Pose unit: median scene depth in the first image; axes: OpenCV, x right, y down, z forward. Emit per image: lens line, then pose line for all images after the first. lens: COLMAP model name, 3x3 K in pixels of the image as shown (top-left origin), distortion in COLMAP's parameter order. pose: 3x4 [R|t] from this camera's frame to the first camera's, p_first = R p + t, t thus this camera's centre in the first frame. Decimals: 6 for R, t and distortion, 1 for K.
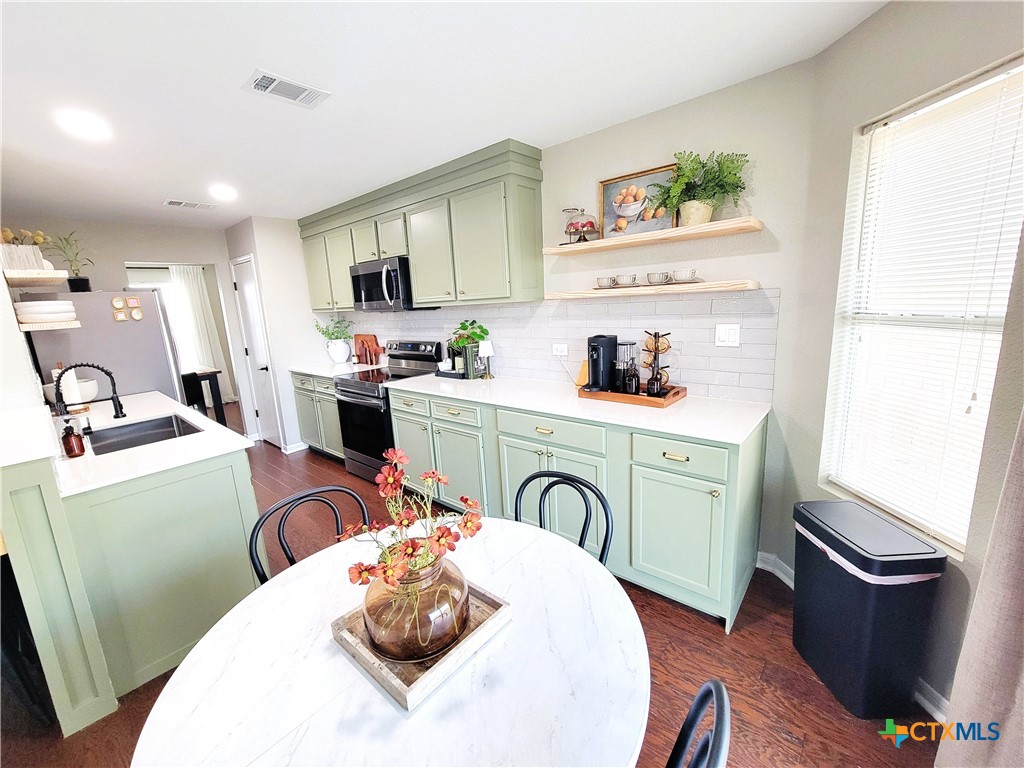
lens RADIAL K [[417.5, 0, 505.7], [0, 417.5, 383.6], [0, 0, 1]] dist [-0.003761, 0.001508]
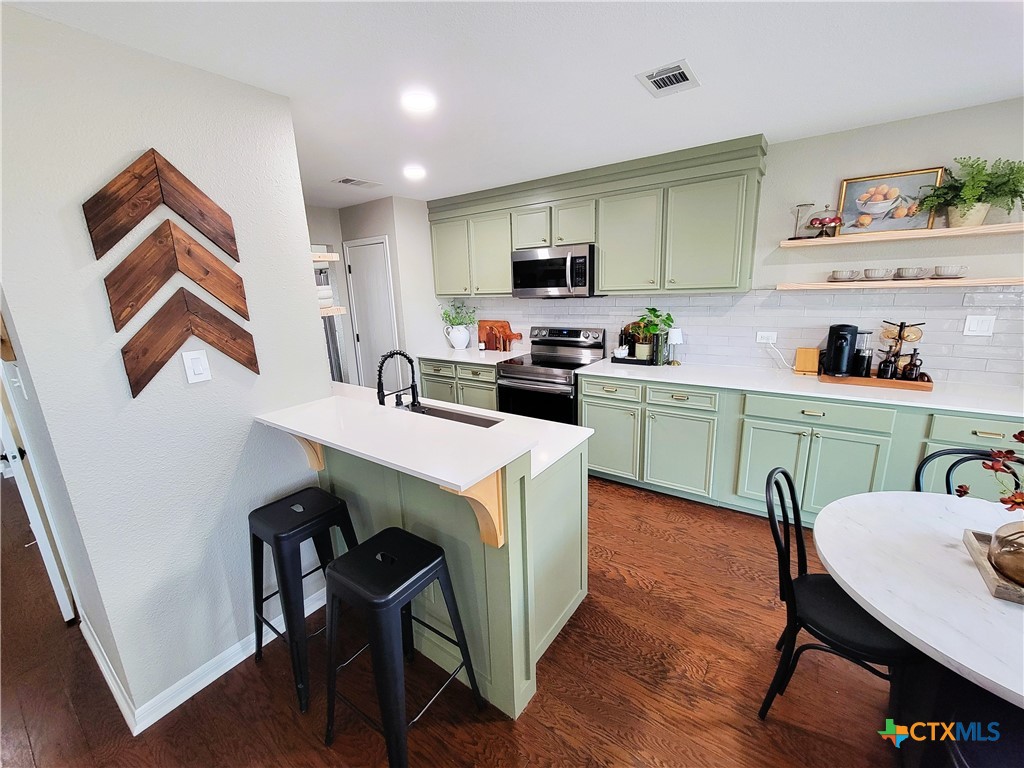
lens RADIAL K [[417.5, 0, 504.6], [0, 417.5, 384.7], [0, 0, 1]] dist [-0.003761, 0.001508]
pose [[0.995367, -0.008852, 0.095740, -0.716213], [0.005025, 0.999182, 0.040137, -0.008044], [-0.096017, -0.039470, 0.994597, 0.006042]]
